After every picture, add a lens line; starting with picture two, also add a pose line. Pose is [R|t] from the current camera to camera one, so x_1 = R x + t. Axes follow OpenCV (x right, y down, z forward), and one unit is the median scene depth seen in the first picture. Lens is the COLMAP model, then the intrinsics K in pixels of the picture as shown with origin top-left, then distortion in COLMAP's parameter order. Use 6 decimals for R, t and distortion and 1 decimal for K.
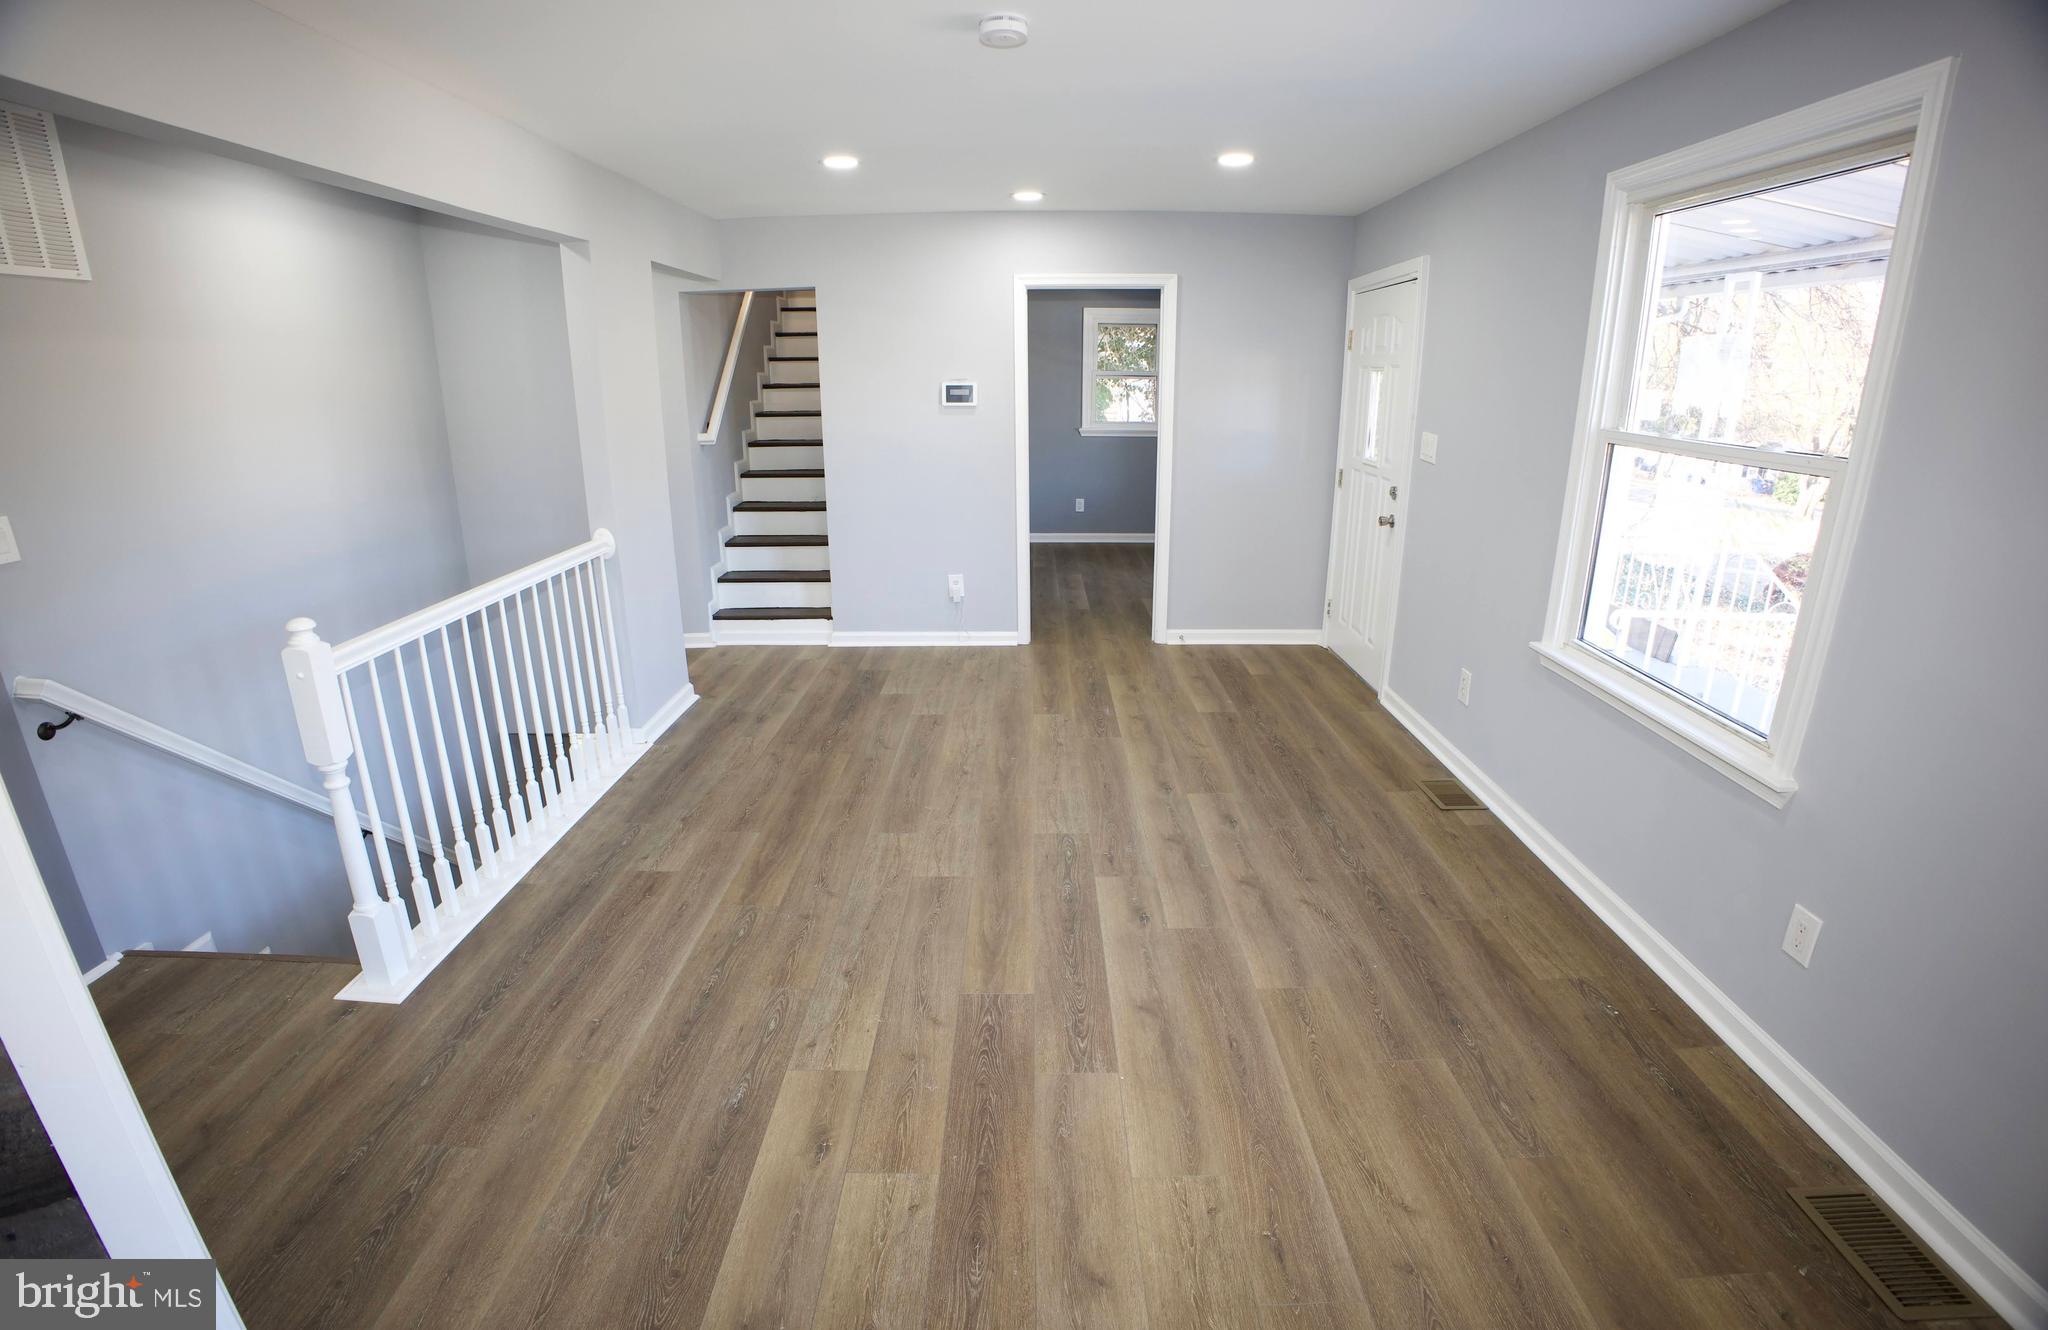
lens RADIAL K [[933.7, 0, 1024.0], [0, 933.7, 665.0], [0, 0, 1]] dist [-0.139842, 0.039768]
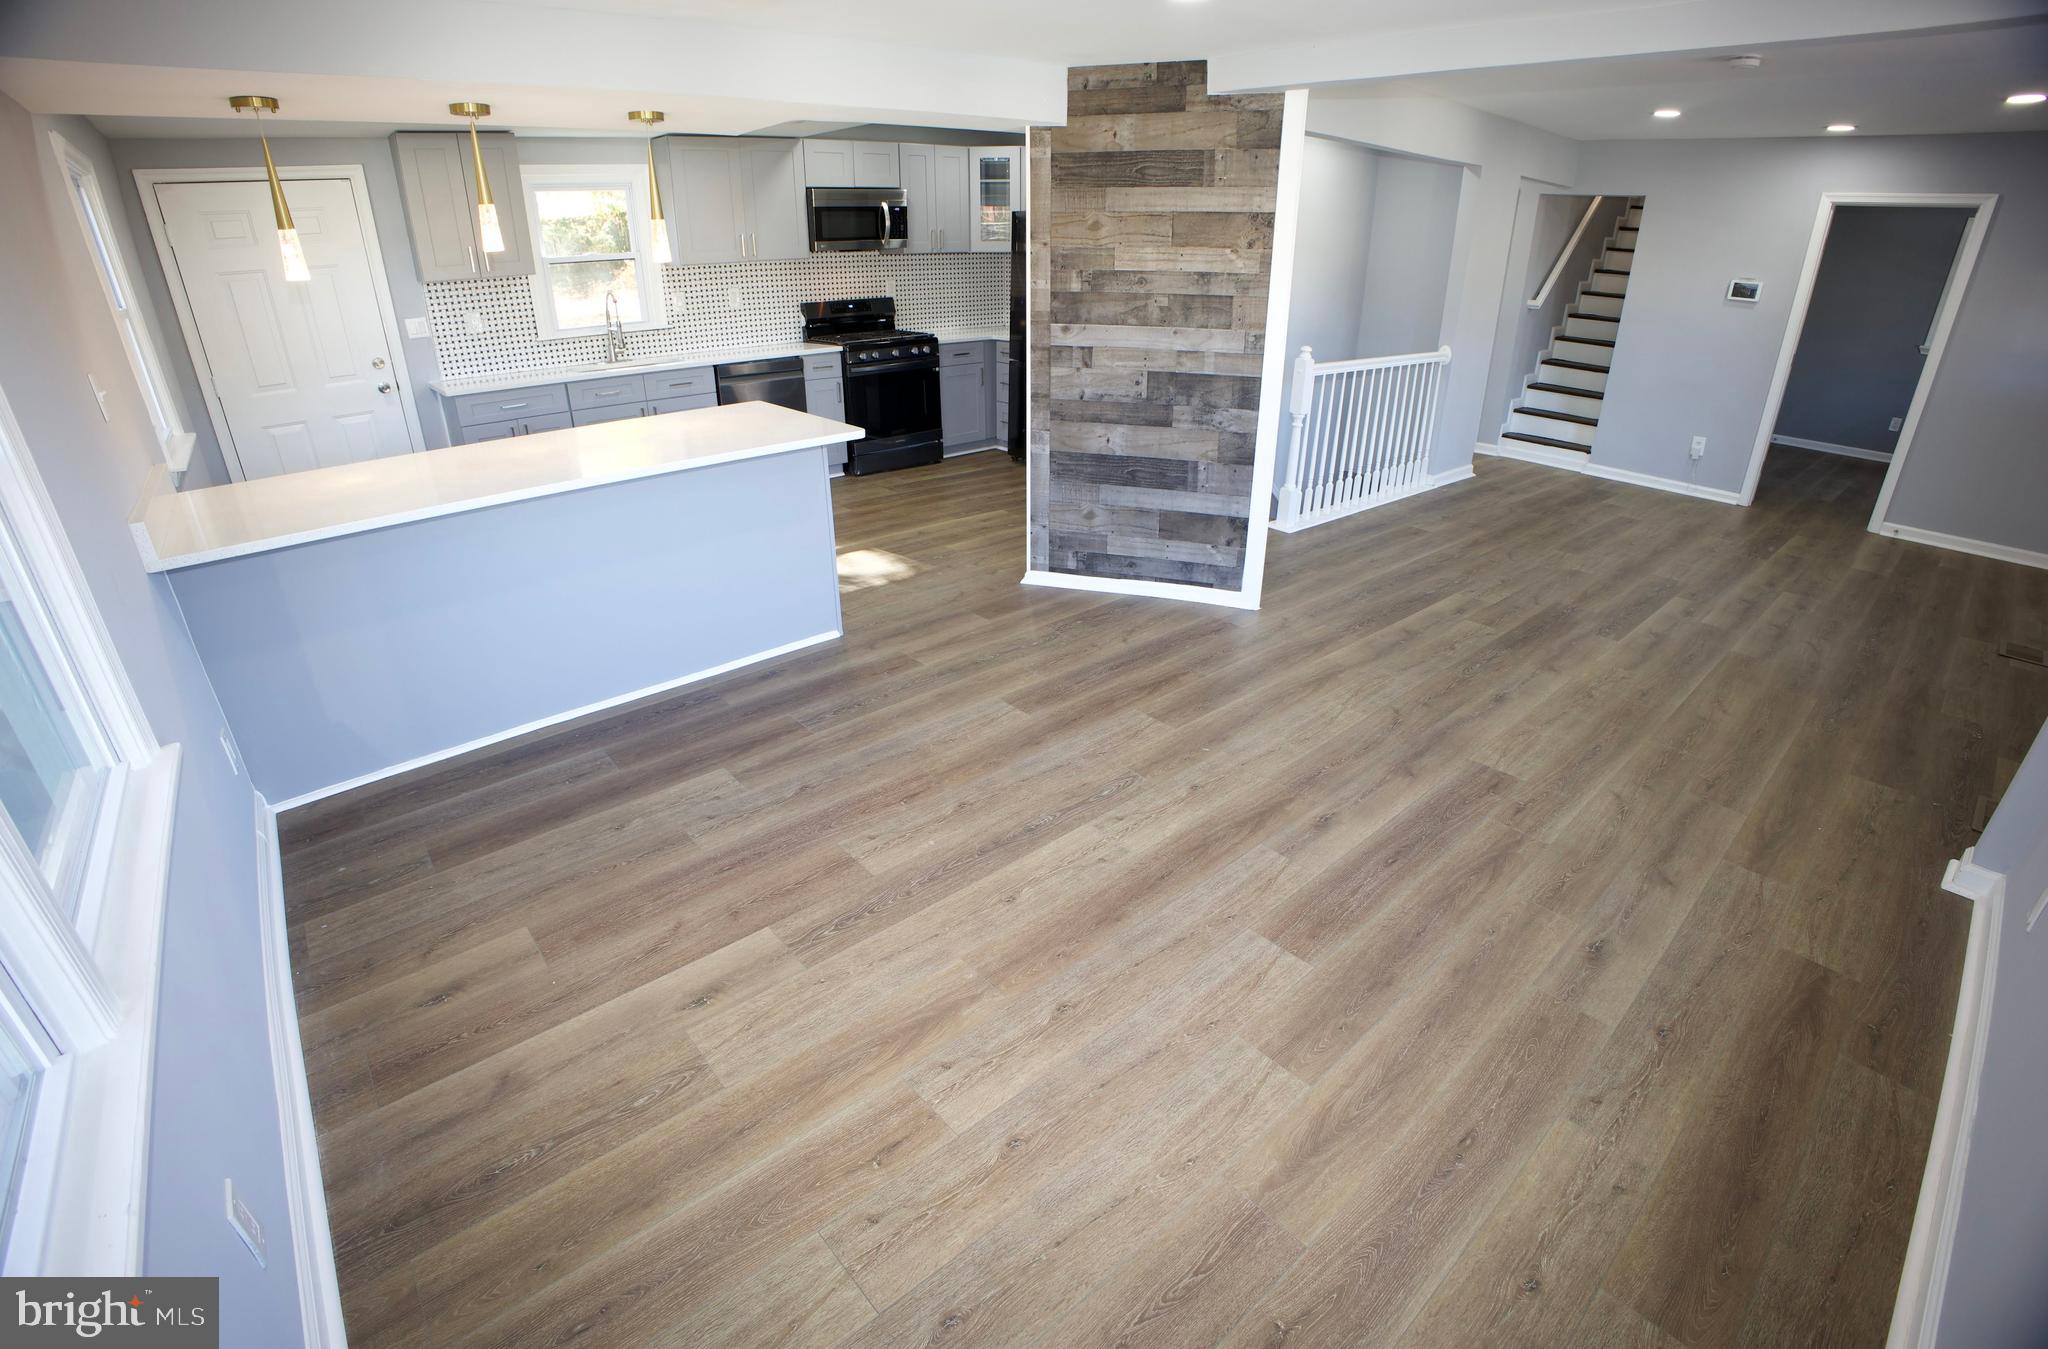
lens RADIAL K [[915.1, 0, 1024.0], [0, 915.1, 674.5], [0, 0, 1]] dist [-0.132958, 0.034807]
pose [[0.654169, 0.334471, -0.678375, 0.317342], [-0.232461, 0.942406, 0.240484, 0.216577], [0.719739, 0.000379, 0.694244, -0.674051]]
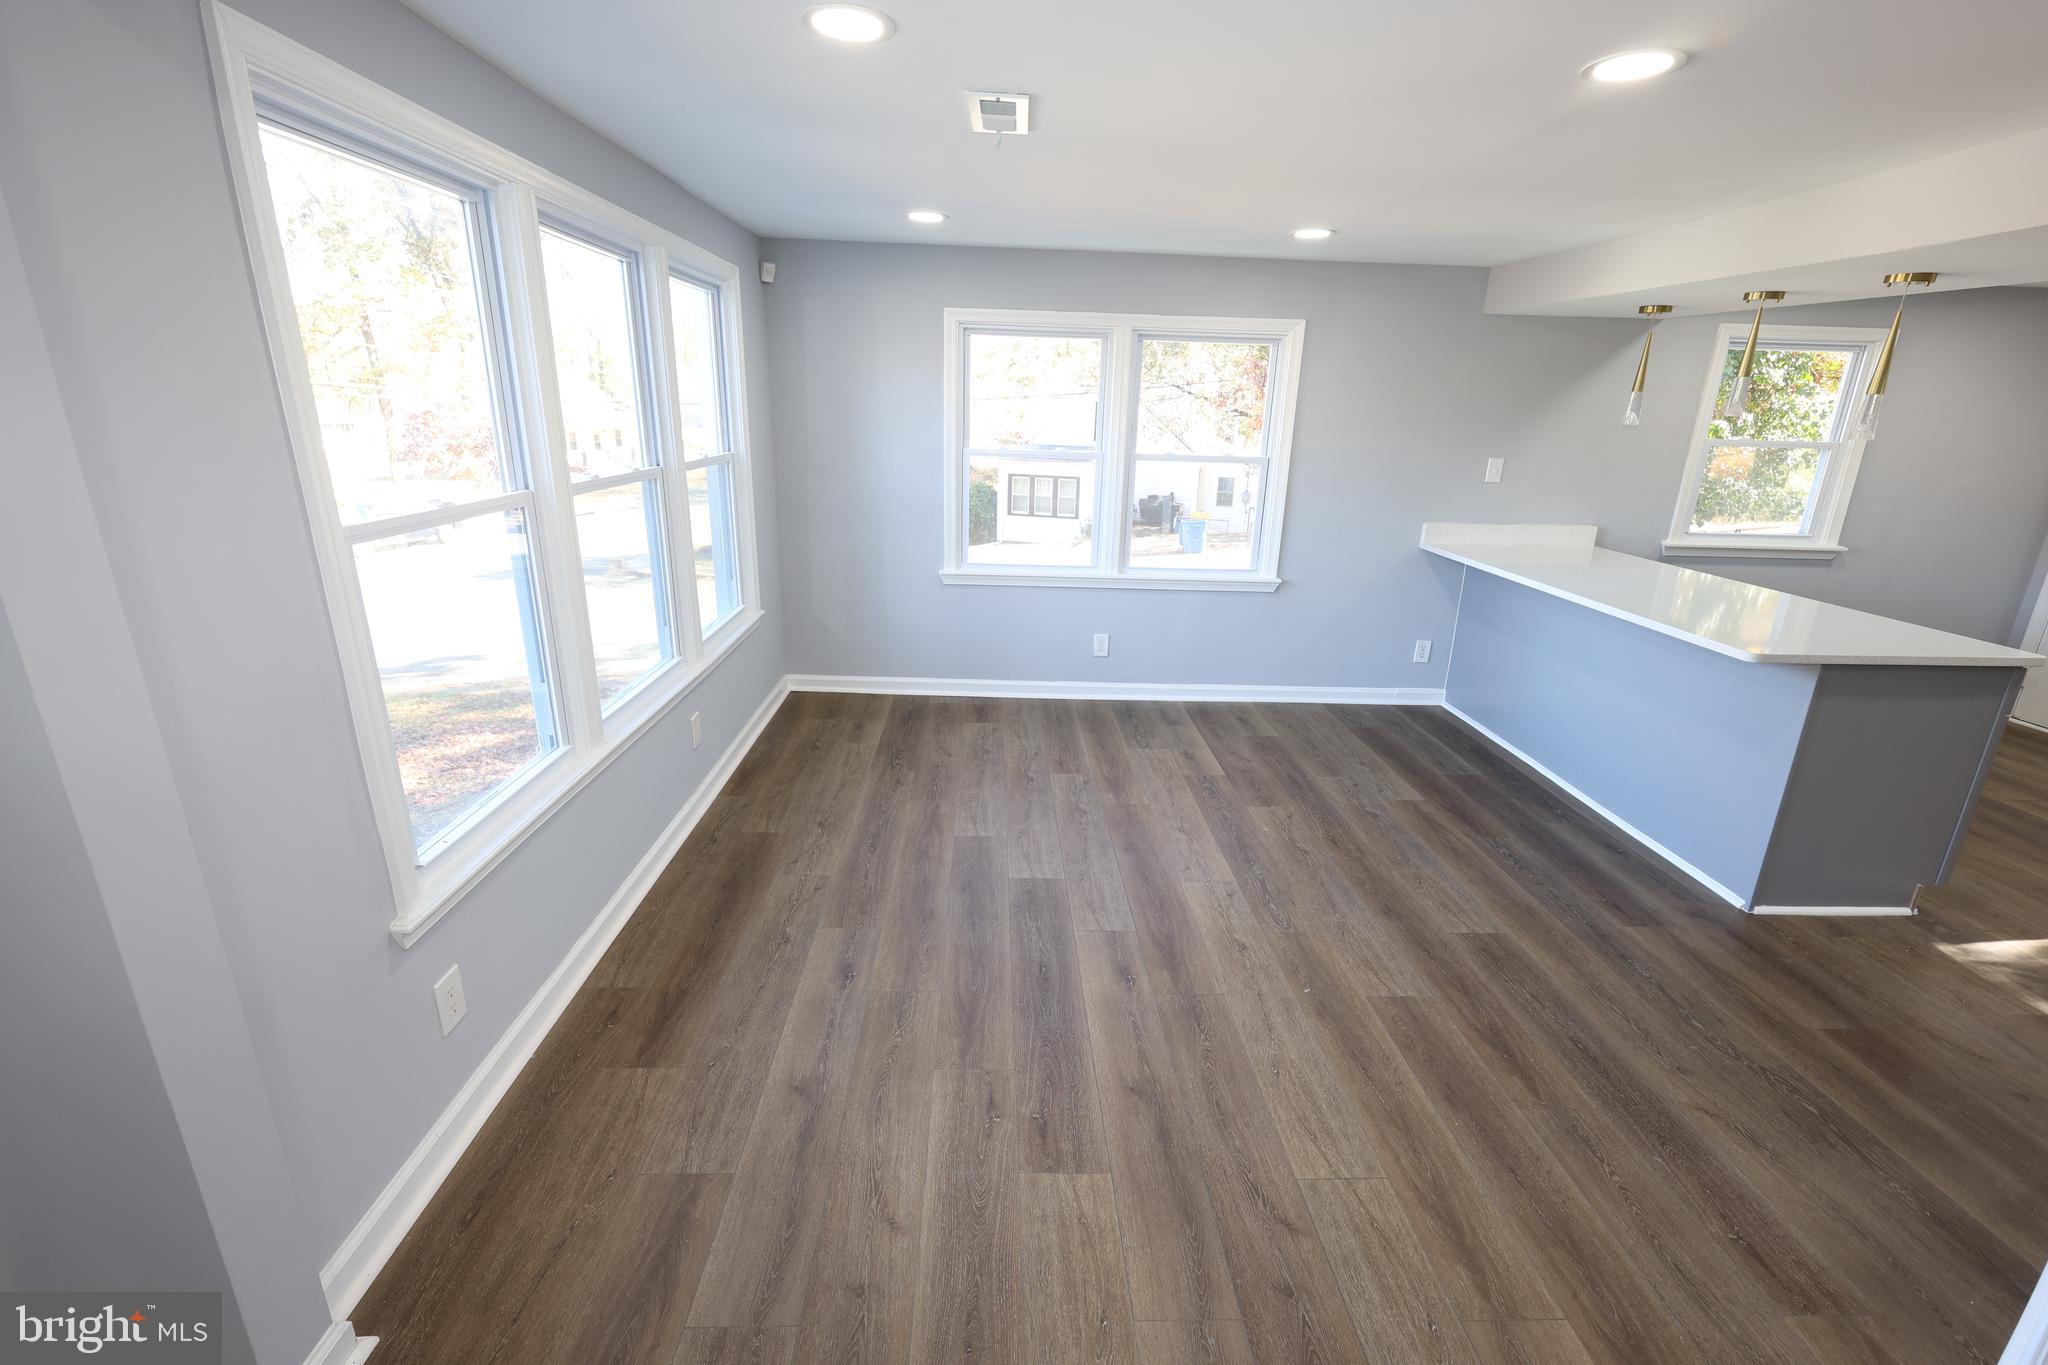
lens RADIAL K [[883.5, 0, 1026.1], [0, 883.5, 677.1], [0, 0, 1]] dist [0.011897, -0.001272]
pose [[-0.998935, -0.008842, -0.045284, 0.134181], [-0.033306, 0.817410, 0.575093, -0.144202], [0.031931, 0.575989, -0.816834, 0.440556]]
